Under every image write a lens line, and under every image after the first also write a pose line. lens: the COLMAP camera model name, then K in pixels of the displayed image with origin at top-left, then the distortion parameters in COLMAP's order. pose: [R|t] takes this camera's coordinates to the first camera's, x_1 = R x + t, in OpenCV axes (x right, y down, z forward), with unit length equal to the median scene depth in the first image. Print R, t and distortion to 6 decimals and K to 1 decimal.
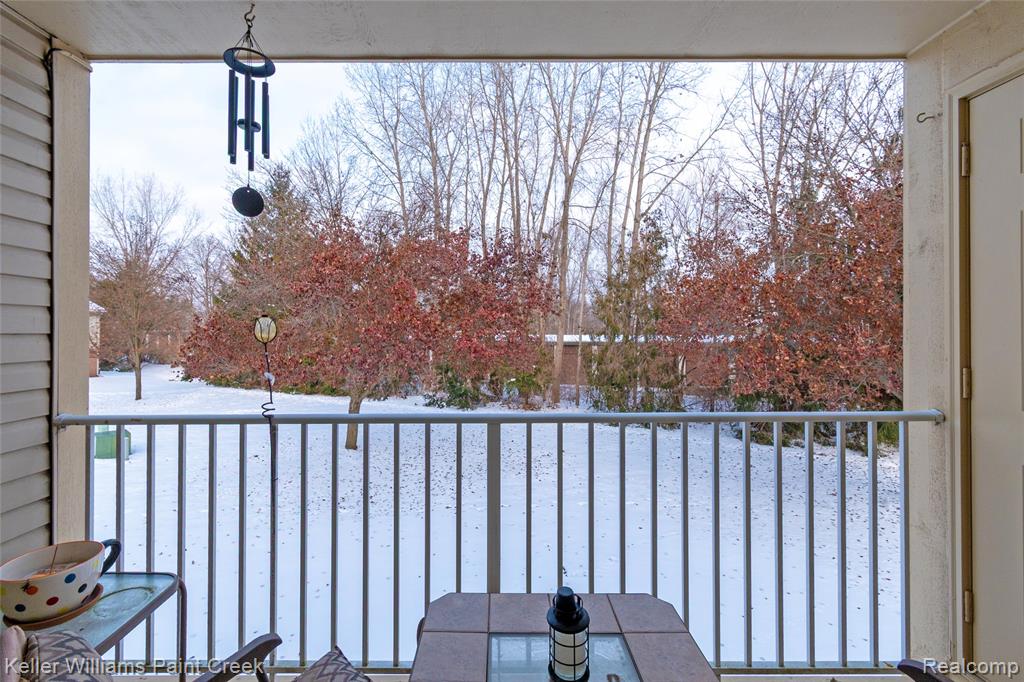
lens RADIAL K [[457.8, 0, 492.1], [0, 457.8, 328.6], [0, 0, 1]] dist [0.002465, 0.000592]
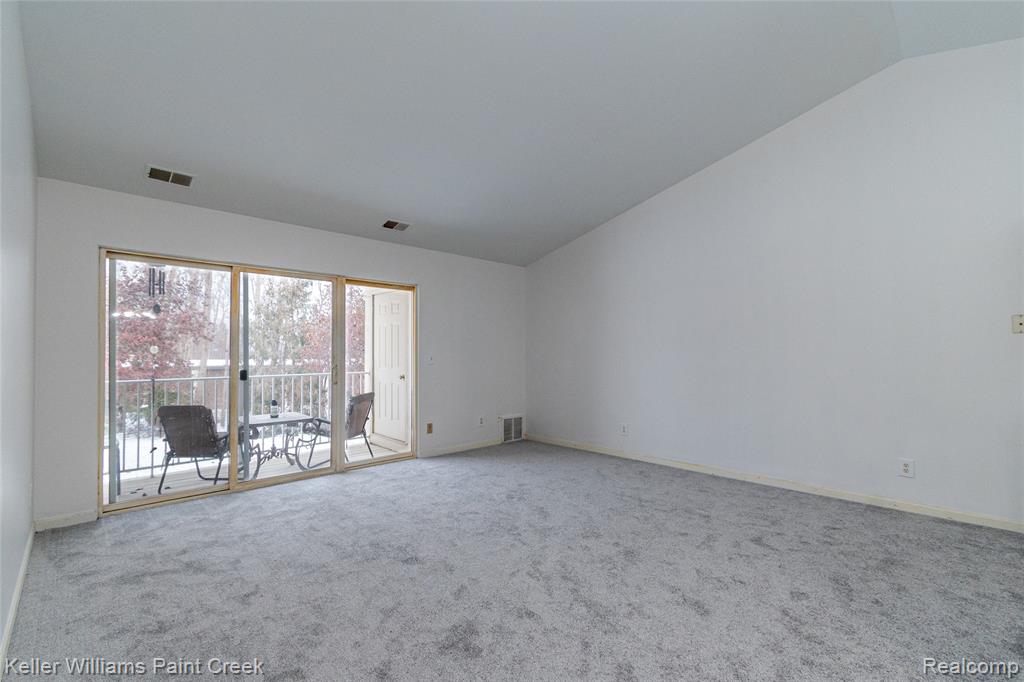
lens RADIAL K [[457.8, 0, 510.8], [0, 457.8, 345.7], [0, 0, 1]] dist [0.002465, 0.000592]
pose [[0.719517, 0.009544, 0.694409, -0.720616], [0.002834, 0.999857, -0.016678, 0.028566], [-0.694469, 0.013968, 0.719387, -2.141678]]
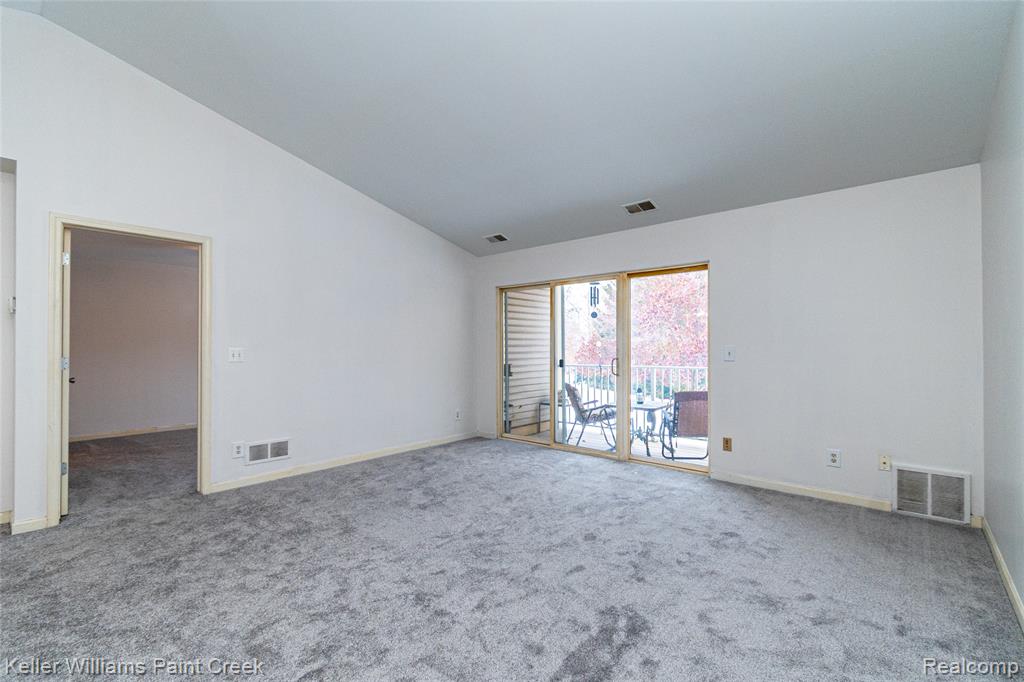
lens RADIAL K [[457.8, 0, 510.4], [0, 457.8, 348.3], [0, 0, 1]] dist [0.002465, 0.000592]
pose [[0.747364, -0.001287, -0.664413, 1.306548], [0.006884, 0.999959, 0.005807, 0.015819], [0.664379, -0.008914, 0.747343, -2.069571]]
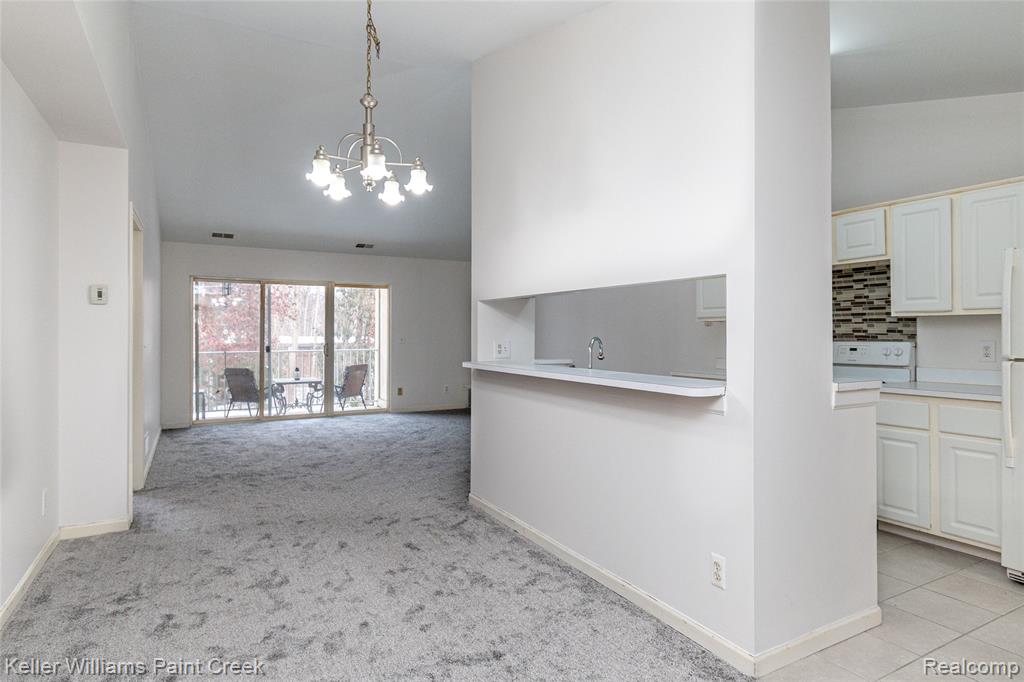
lens RADIAL K [[579.3, 0, 508.5], [0, 579.3, 327.3], [0, 0, 1]] dist [-0.003707, -0.000359]
pose [[0.876710, 0.003687, 0.481006, -0.637958], [-0.001370, 0.999986, -0.005167, -0.009674], [-0.481018, 0.003871, 0.876702, -4.119495]]
